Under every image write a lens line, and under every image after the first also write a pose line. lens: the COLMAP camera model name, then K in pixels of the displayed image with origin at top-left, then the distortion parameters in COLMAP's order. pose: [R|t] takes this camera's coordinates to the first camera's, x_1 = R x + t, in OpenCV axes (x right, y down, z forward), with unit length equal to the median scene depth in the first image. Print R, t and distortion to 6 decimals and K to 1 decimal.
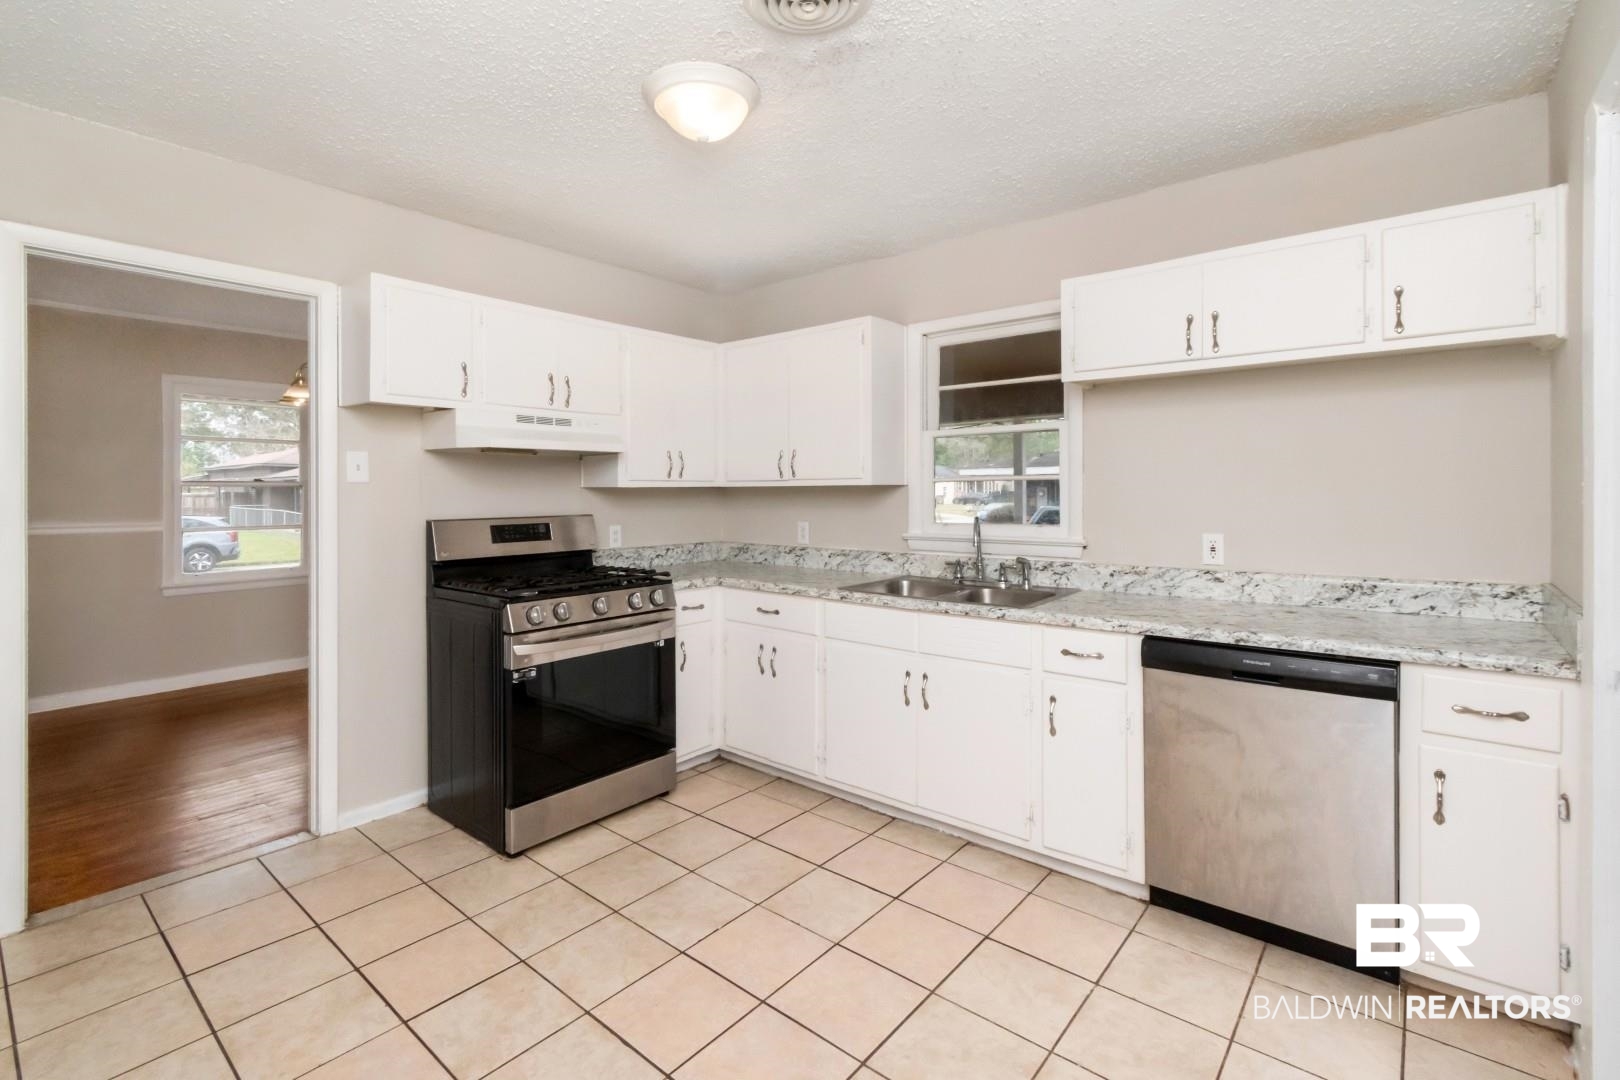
lens RADIAL K [[733.8, 0, 808.8], [0, 733.8, 493.7], [0, 0, 1]] dist [-0.046199, -0.000387]
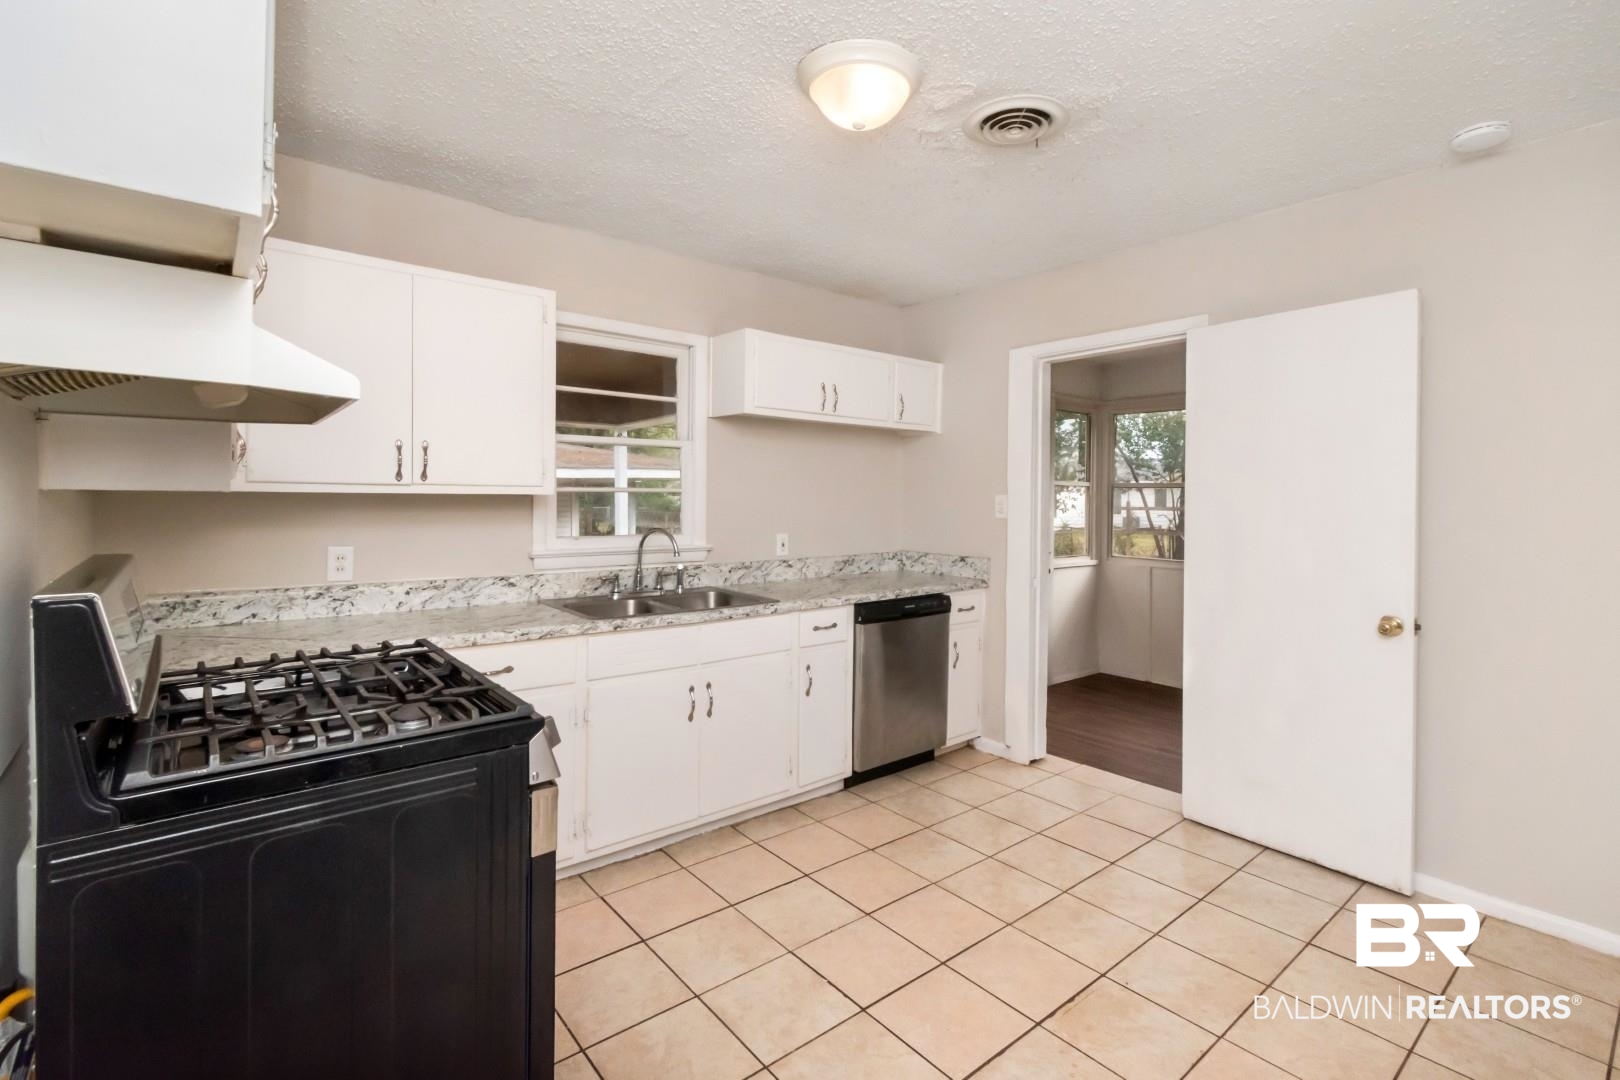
lens RADIAL K [[719.9, 0, 808.2], [0, 719.9, 503.5], [0, 0, 1]] dist [-0.055723, -0.000048]
pose [[0.167916, 0.007641, 0.985772, -0.733051], [-0.001439, 0.999971, -0.007506, 0.005111], [-0.985800, -0.000158, 0.167922, 0.636962]]
